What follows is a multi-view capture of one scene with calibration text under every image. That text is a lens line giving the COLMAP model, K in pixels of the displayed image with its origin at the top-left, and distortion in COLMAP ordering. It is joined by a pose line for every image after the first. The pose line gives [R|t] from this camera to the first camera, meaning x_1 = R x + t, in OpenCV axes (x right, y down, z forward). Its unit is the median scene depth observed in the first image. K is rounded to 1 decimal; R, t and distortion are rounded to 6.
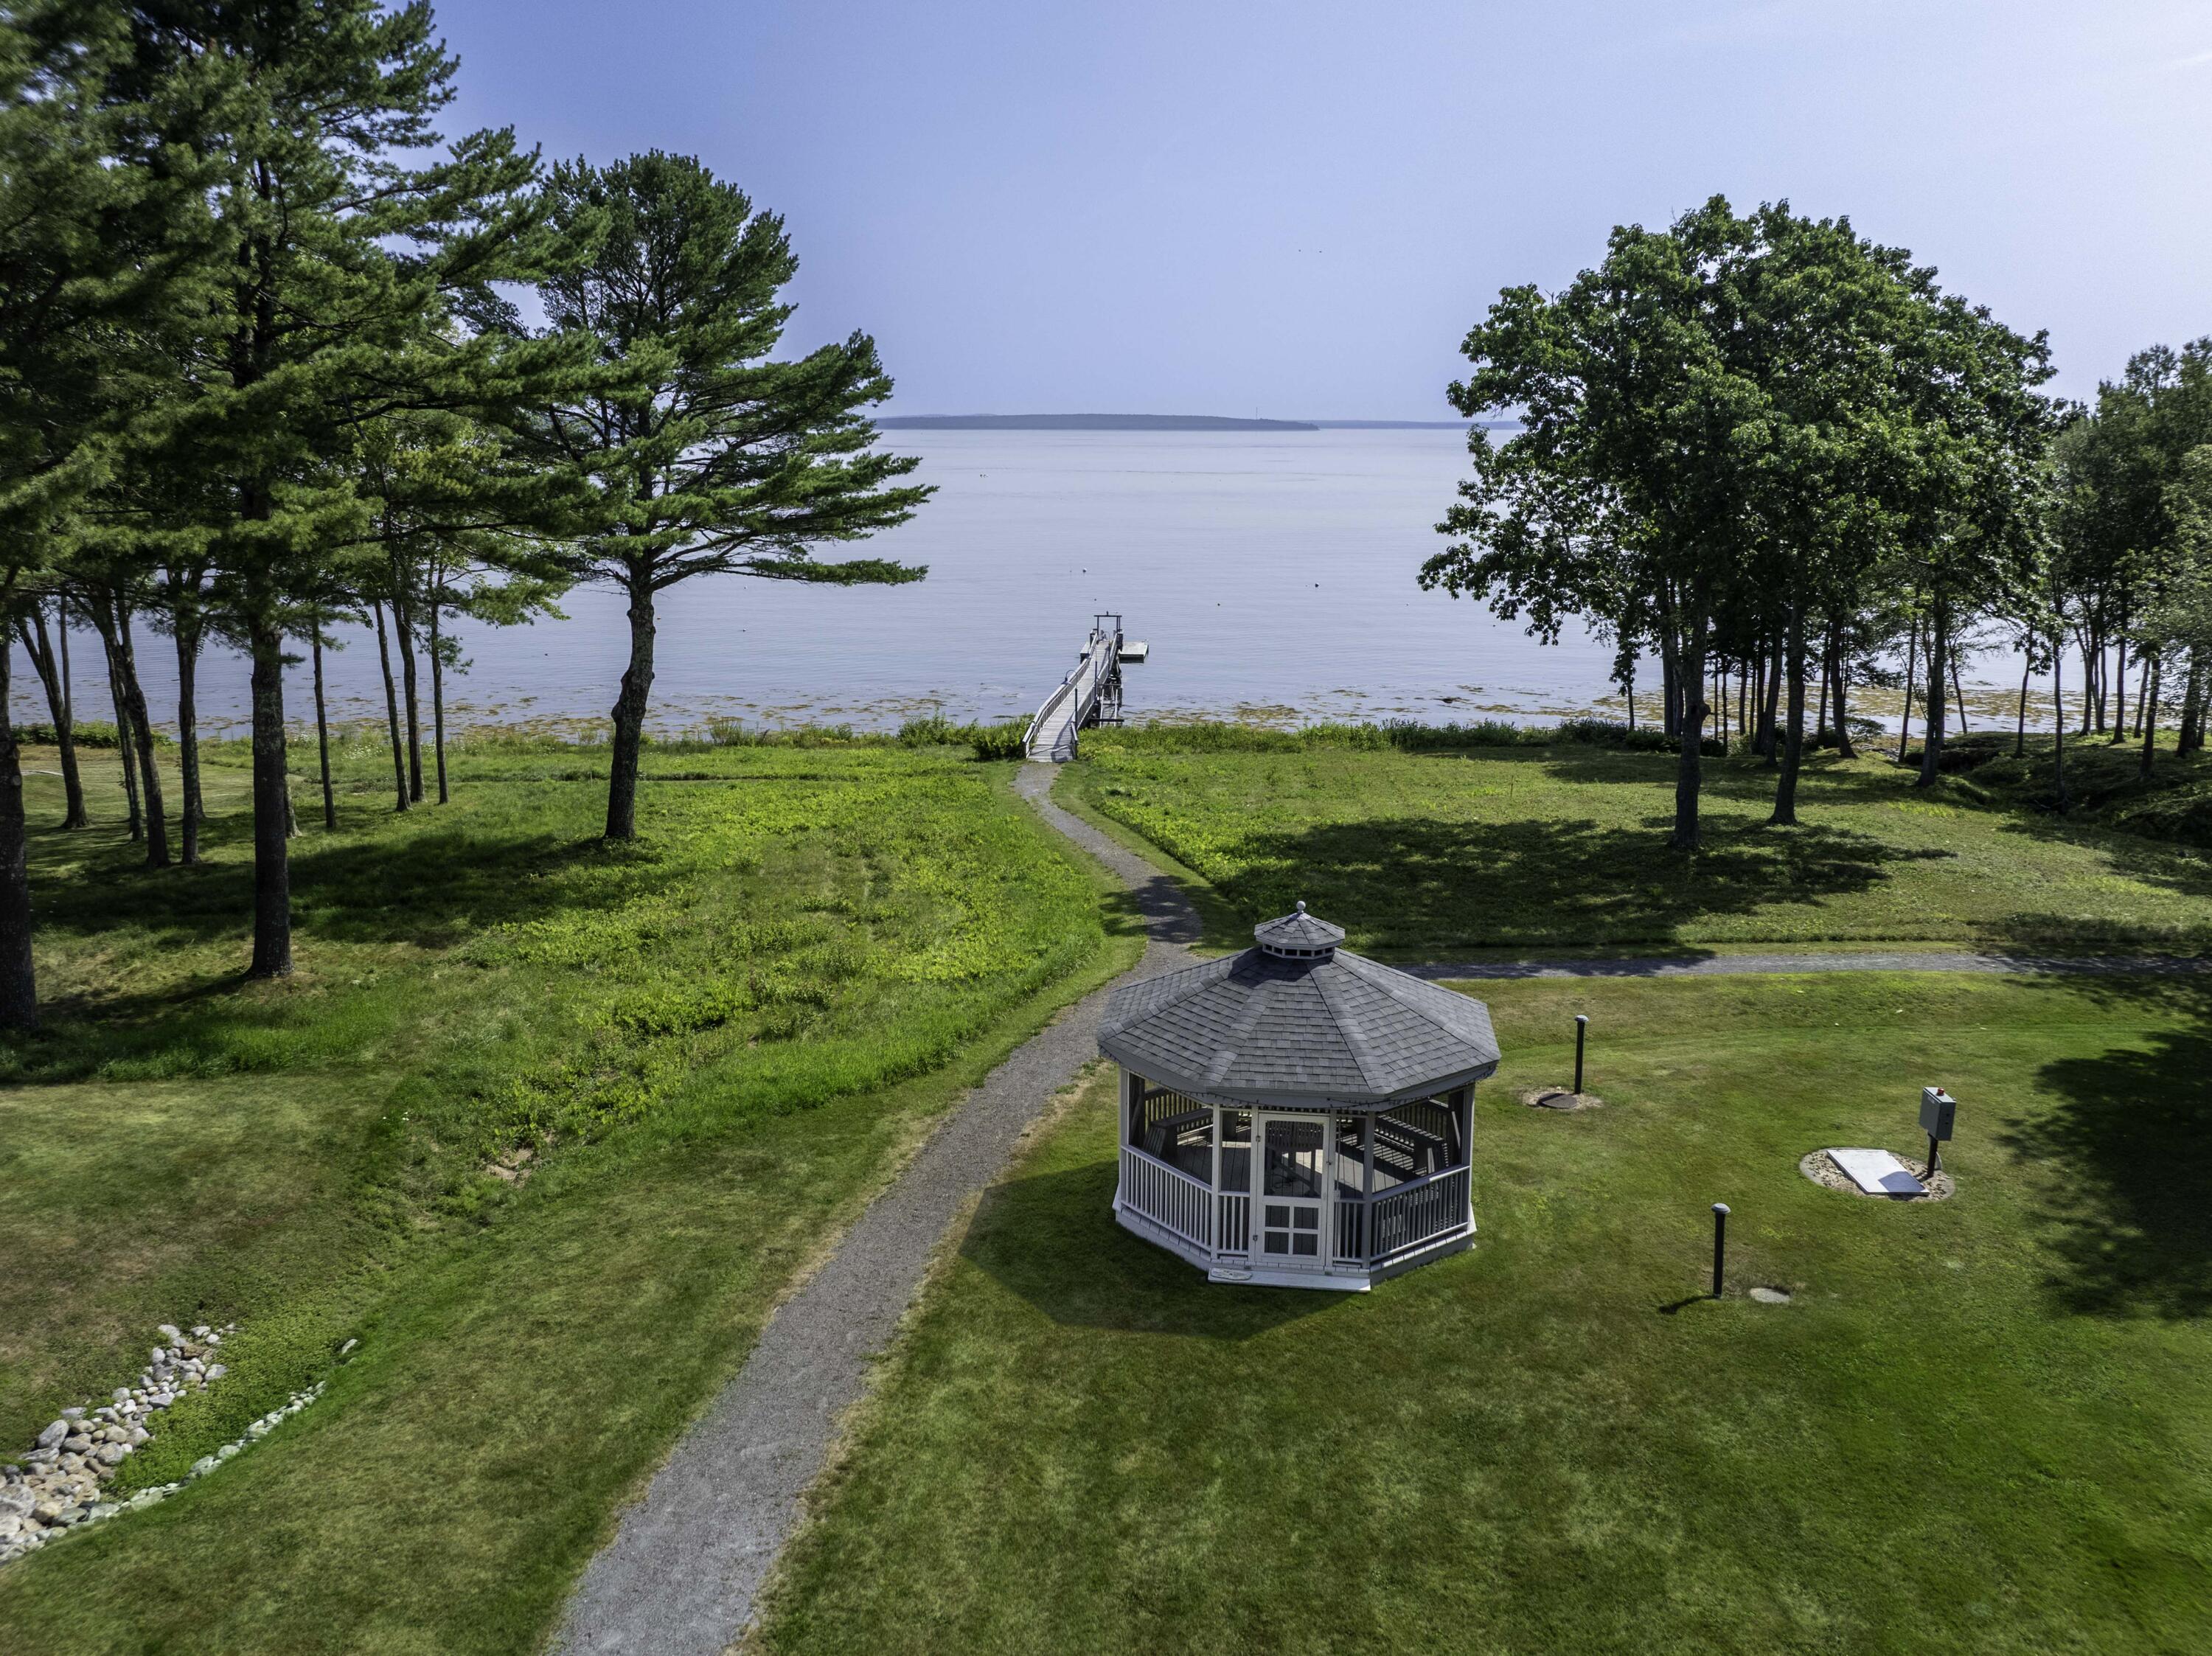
lens RADIAL K [[1663.6, 0, 1098.2], [0, 1663.6, 831.3], [0, 0, 1]] dist [-0.031952, -0.000328]
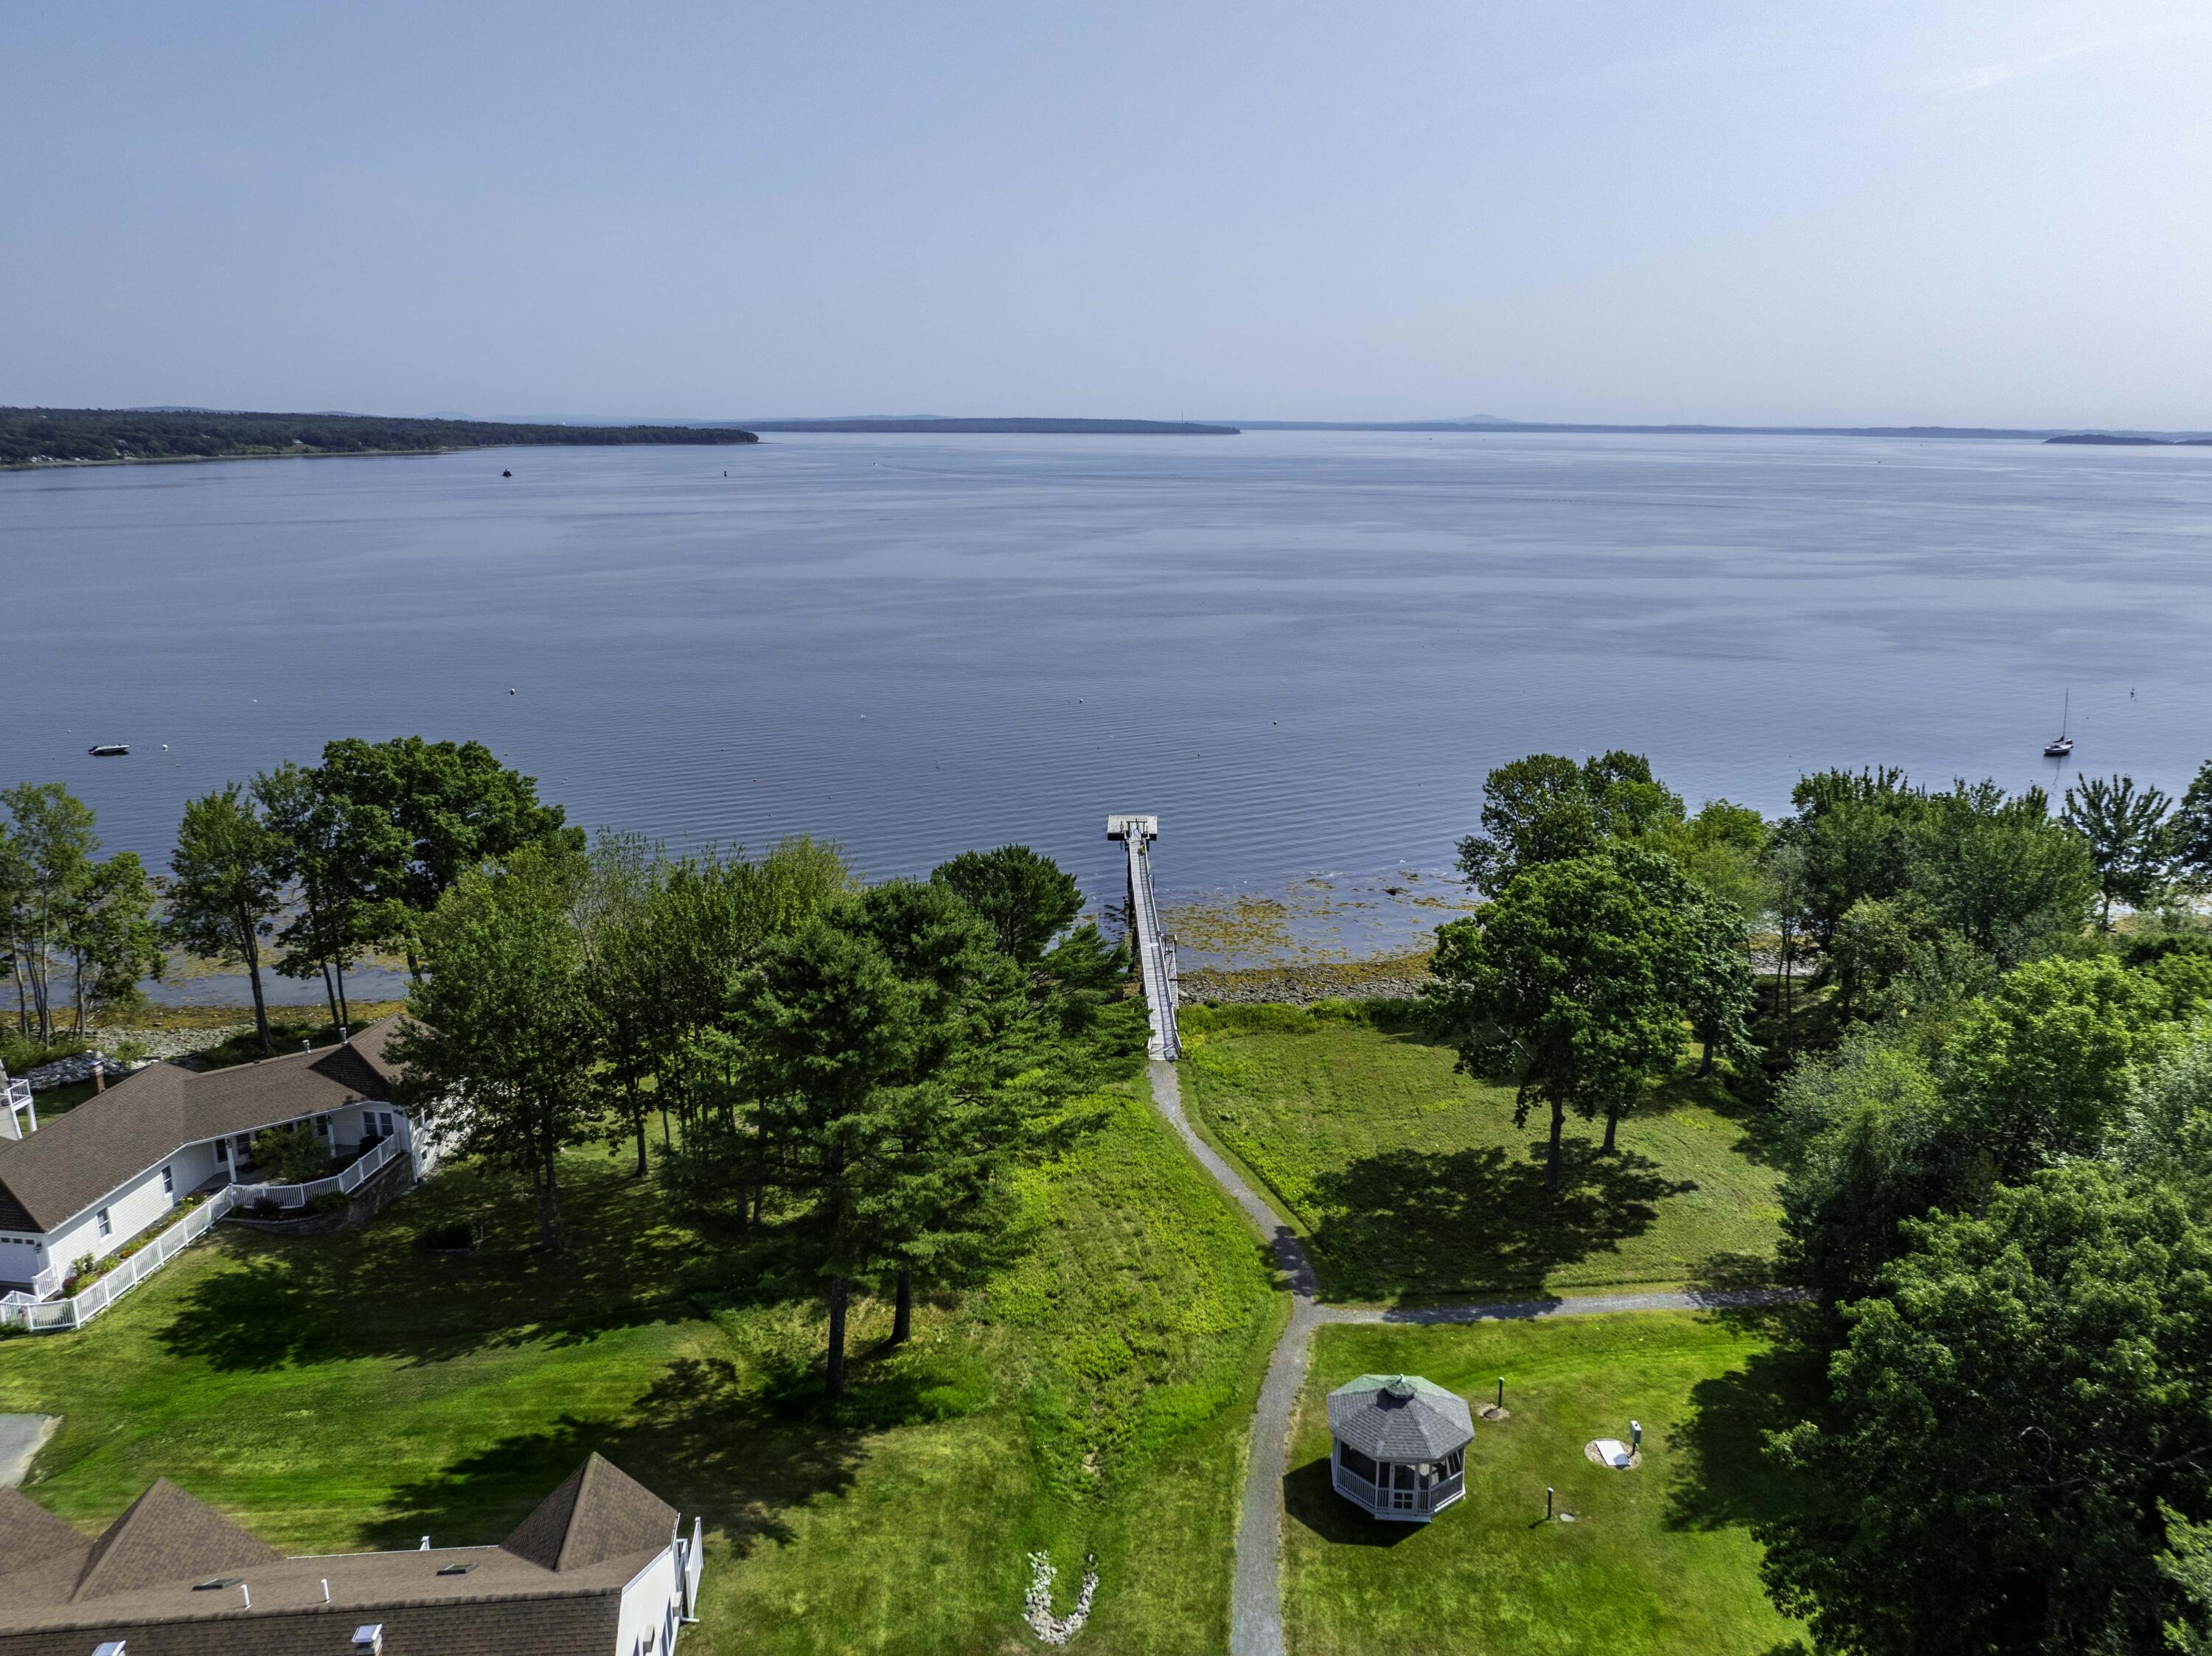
lens RADIAL K [[1543.1, 0, 1116.0], [0, 1543.1, 856.6], [0, 0, 1]] dist [-0.027805, -0.004297]
pose [[0.998844, -0.010096, 0.046996, -0.501459], [0.009056, 0.999711, 0.022286, -0.952425], [-0.047208, -0.021834, 0.998646, -1.630167]]
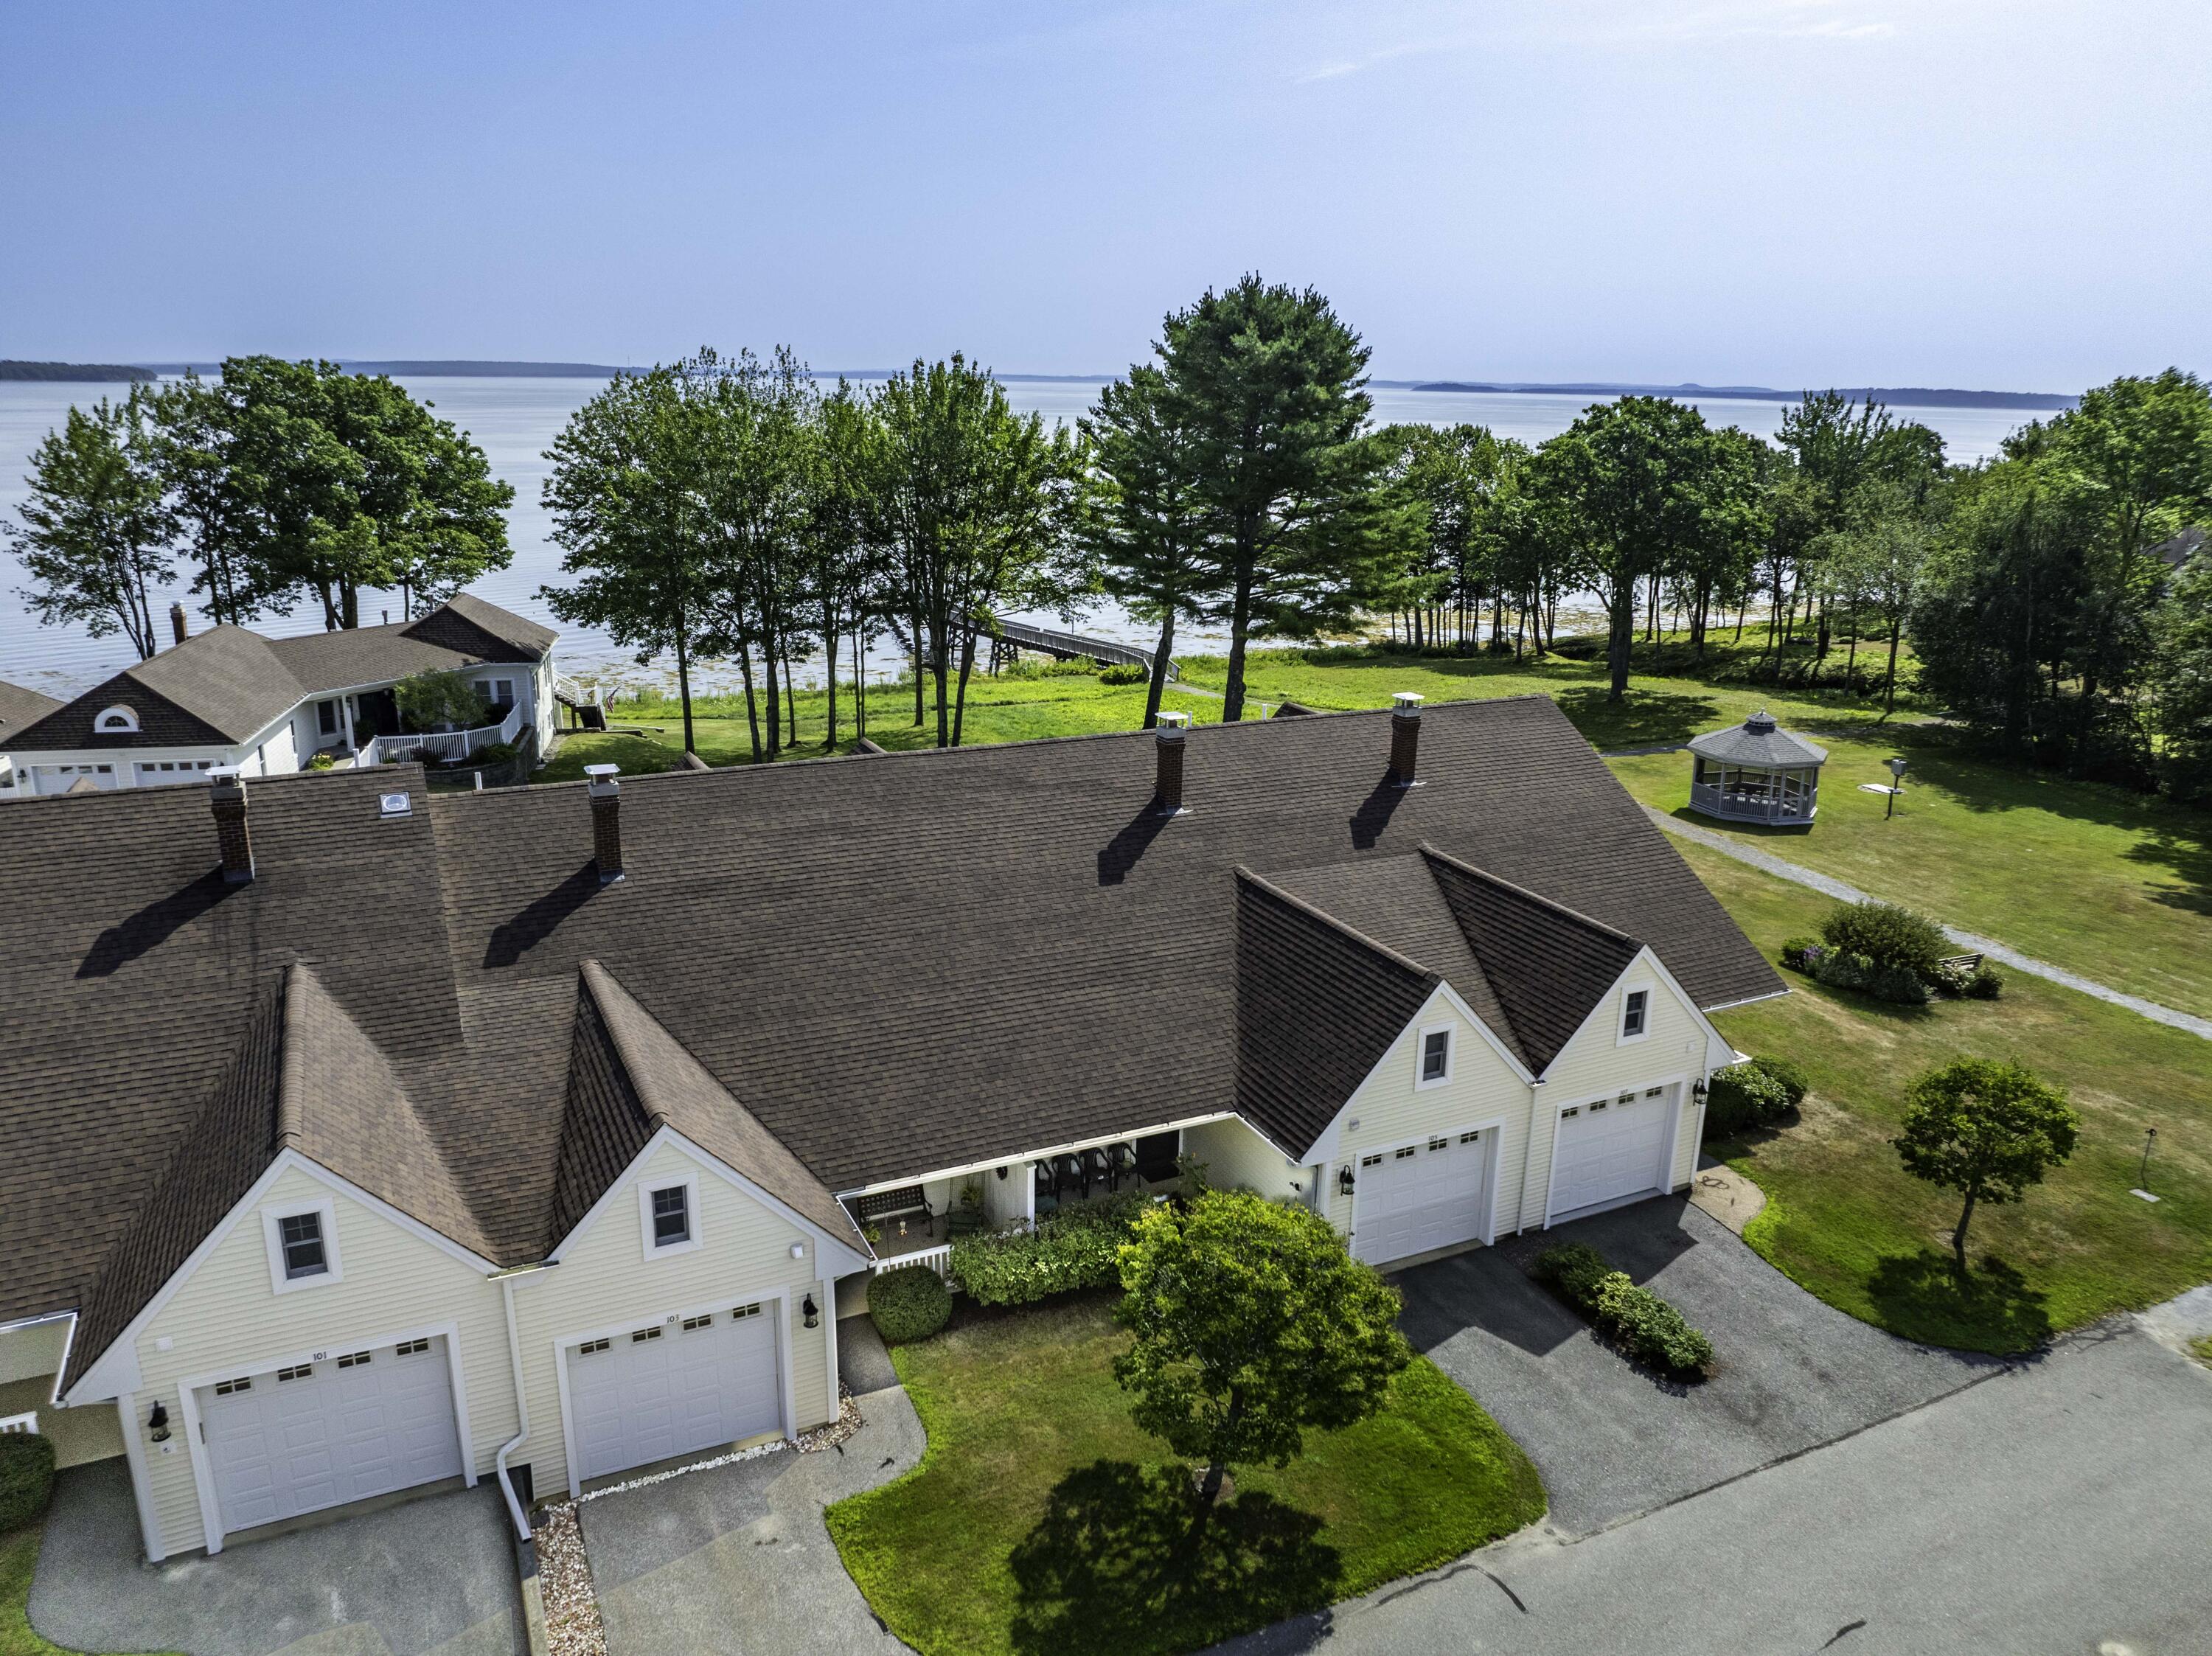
lens RADIAL K [[1534.1, 0, 1069.3], [0, 1534.1, 822.5], [0, 0, 1]] dist [-0.031855, 0.001150]
pose [[0.934420, -0.093371, 0.343718, -2.234823], [0.074431, 0.994910, 0.067924, -0.035597], [-0.348310, -0.037886, 0.936613, -1.294789]]
